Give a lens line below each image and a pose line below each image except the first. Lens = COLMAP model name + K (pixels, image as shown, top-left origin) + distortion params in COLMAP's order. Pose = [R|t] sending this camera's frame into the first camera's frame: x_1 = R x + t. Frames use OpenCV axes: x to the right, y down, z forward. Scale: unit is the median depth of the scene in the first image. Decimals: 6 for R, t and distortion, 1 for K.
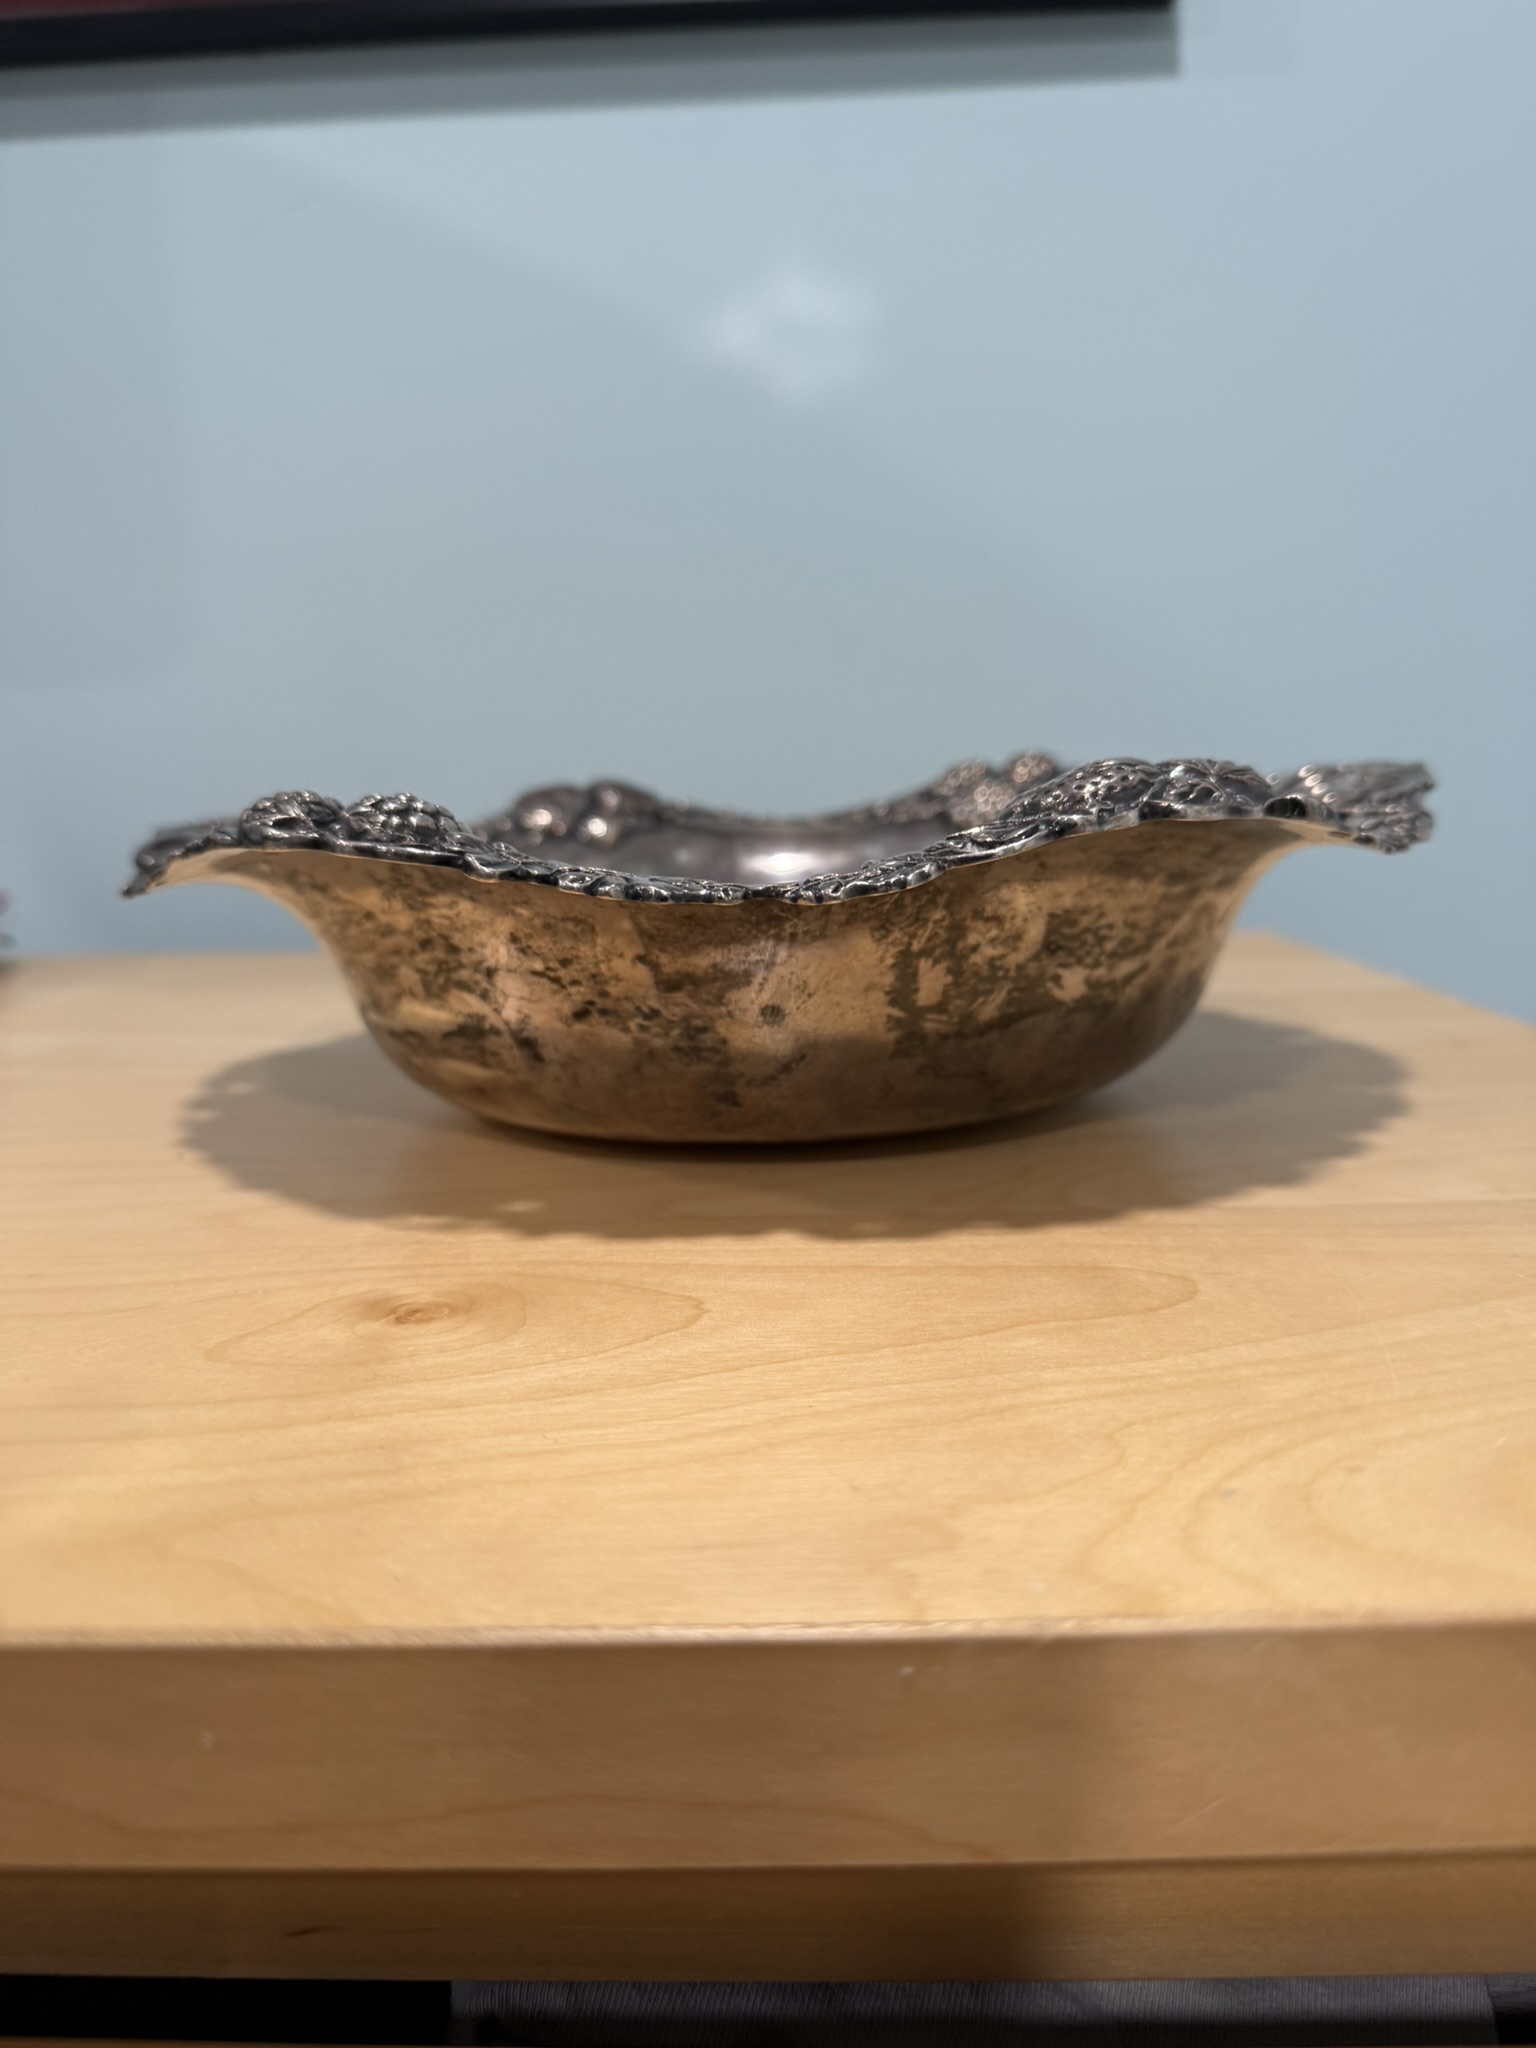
lens RADIAL K [[1429.9, 0, 767.8], [0, 1429.9, 1032.7], [0, 0, 1]] dist [-0.017988, -0.004650]
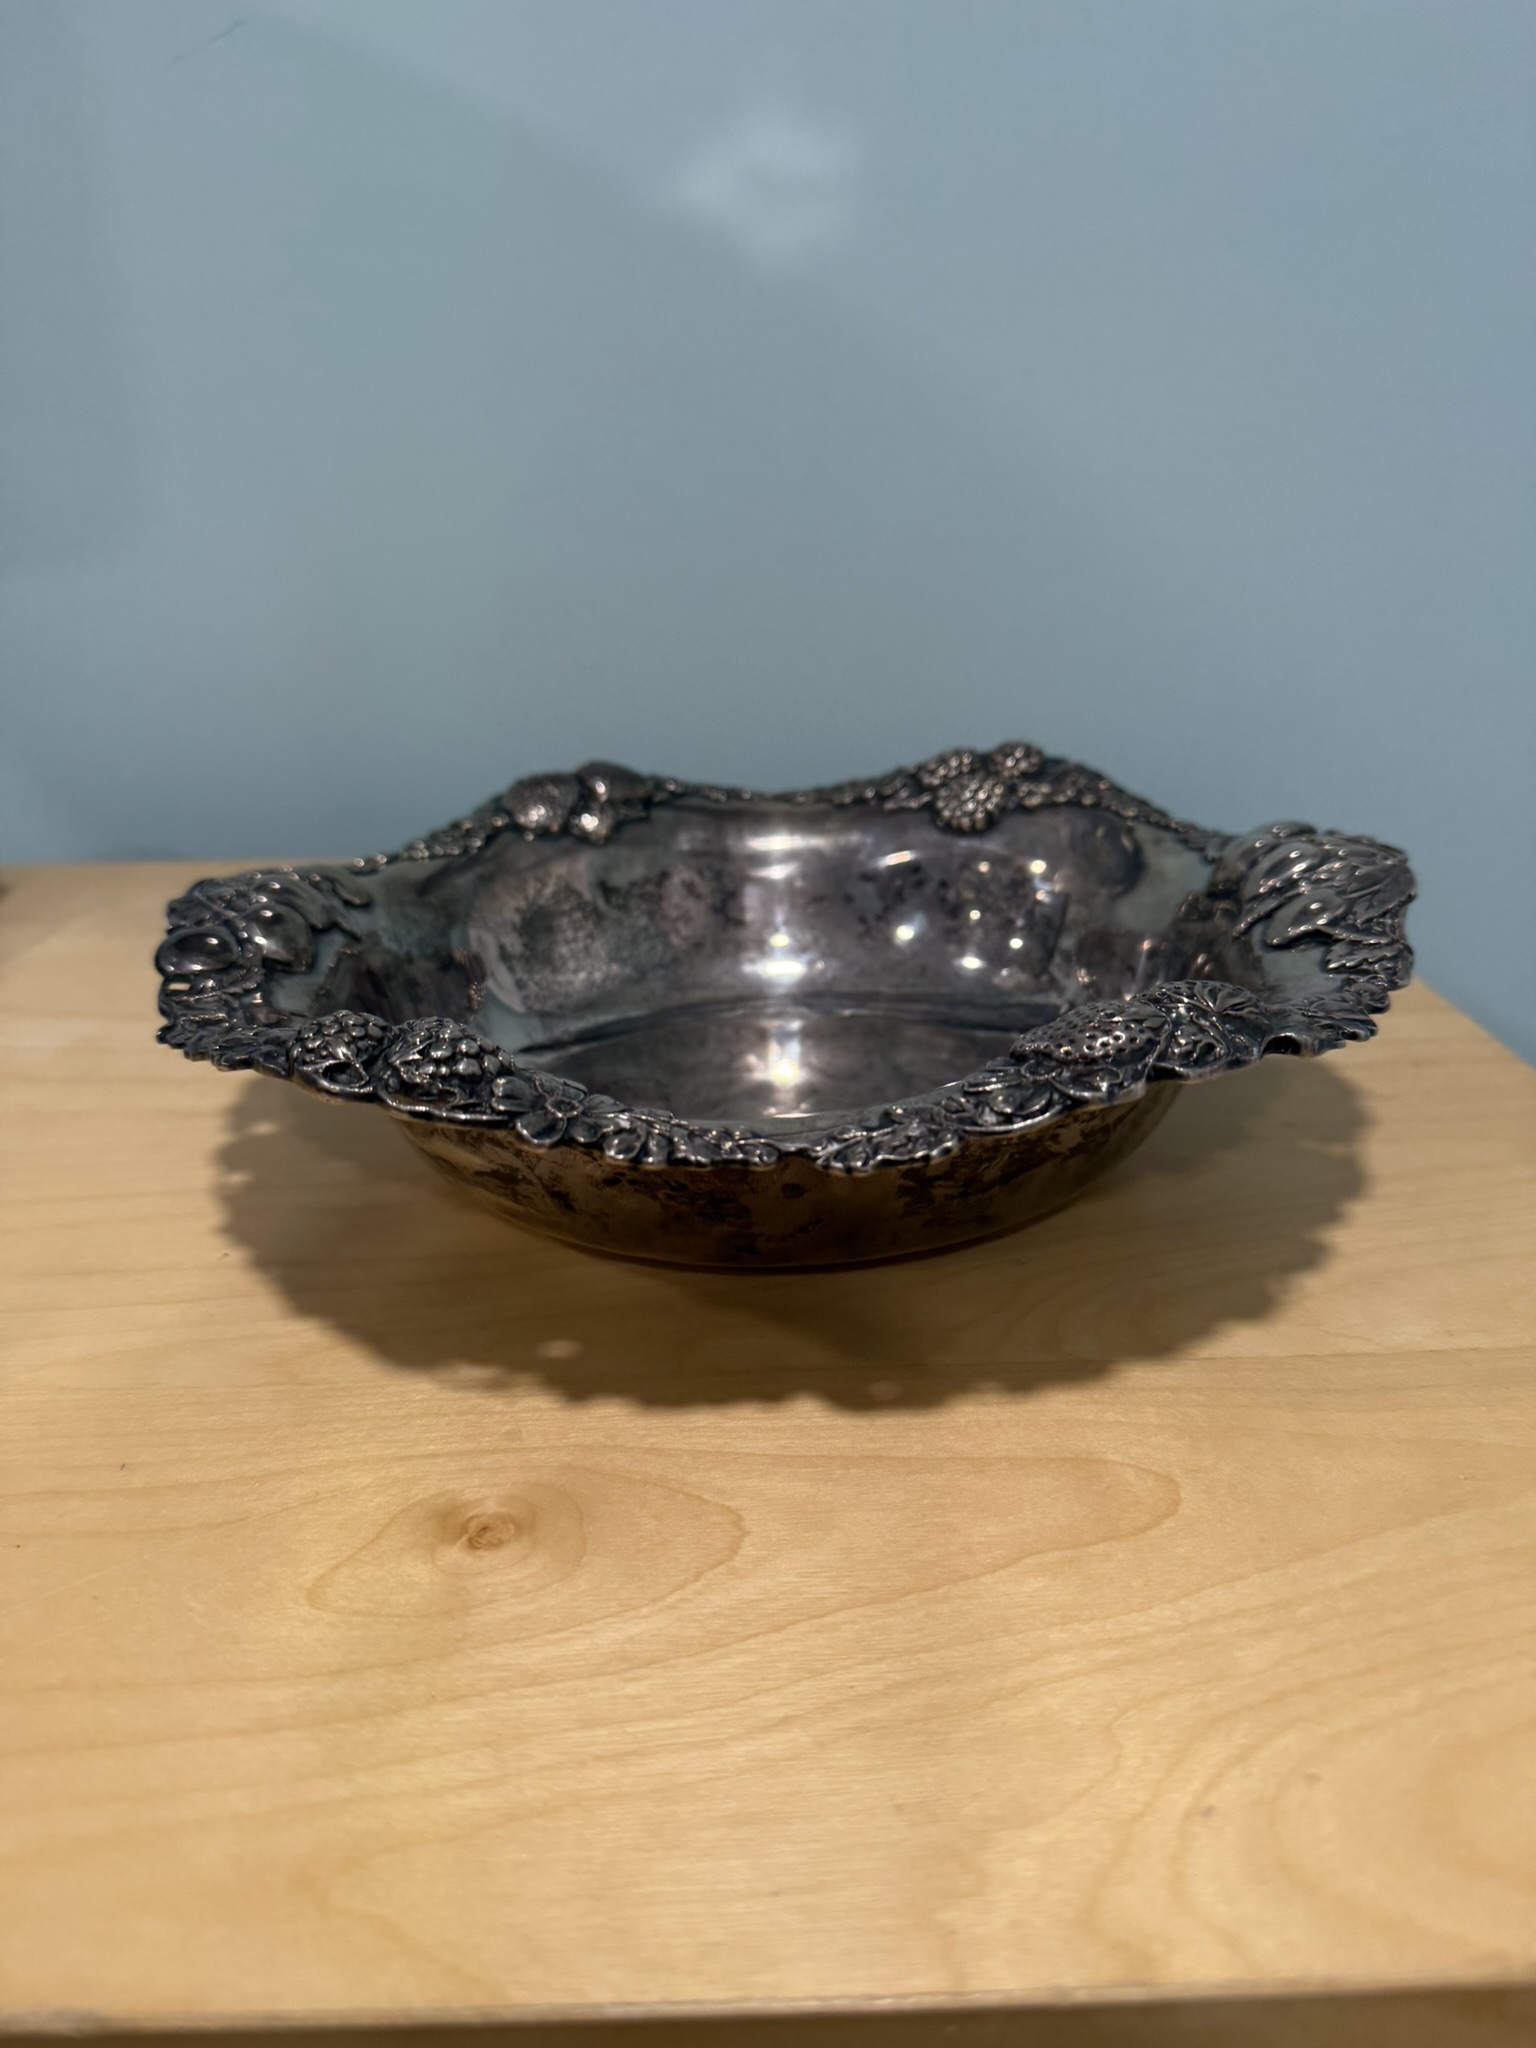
lens RADIAL K [[1429.9, 0, 765.6], [0, 1429.9, 1003.7], [0, 0, 1]] dist [-0.017988, -0.004650]
pose [[0.999522, -0.006531, 0.030209, -0.056777], [0.001626, 0.987176, 0.159625, -0.377492], [-0.030864, -0.159499, 0.986715, -0.041005]]
